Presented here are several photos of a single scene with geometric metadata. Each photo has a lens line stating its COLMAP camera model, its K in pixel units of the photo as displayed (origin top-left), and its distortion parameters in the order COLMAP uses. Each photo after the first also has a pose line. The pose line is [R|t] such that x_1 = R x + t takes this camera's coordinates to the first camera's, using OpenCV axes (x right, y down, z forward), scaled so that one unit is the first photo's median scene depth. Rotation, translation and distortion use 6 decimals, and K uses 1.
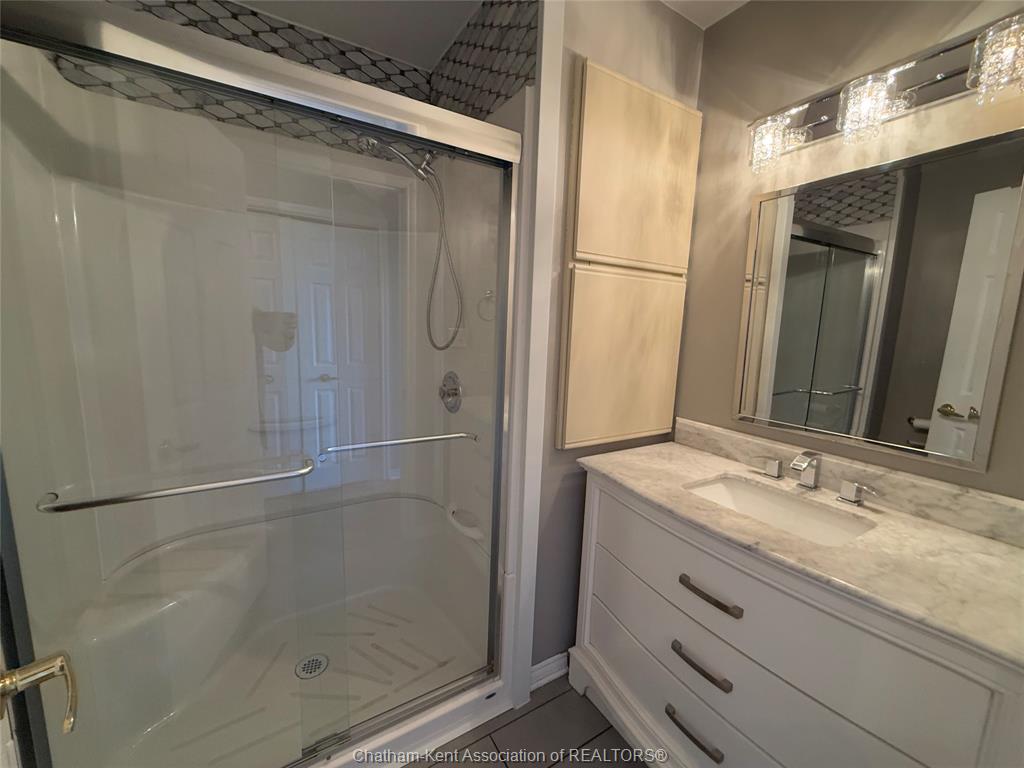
lens RADIAL K [[406.8, 0, 510.2], [0, 406.8, 385.2], [0, 0, 1]] dist [0.001716, 0.000146]
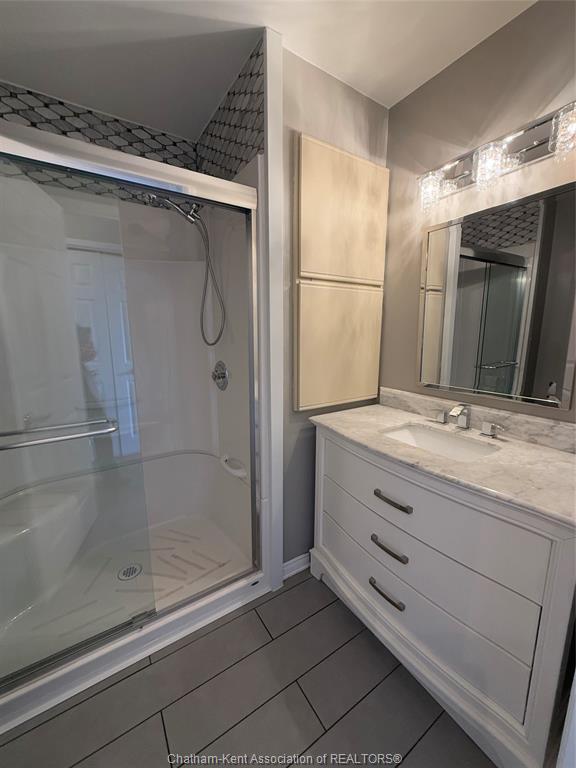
lens RADIAL K [[305.1, 0, 287.3], [0, 305.1, 383.0], [0, 0, 1]] dist [0.001716, 0.000146]
pose [[0.998885, -0.040382, 0.024435, 0.069395], [0.039755, 0.998881, 0.025605, 0.029765], [-0.025441, -0.024605, 0.999373, -0.069062]]
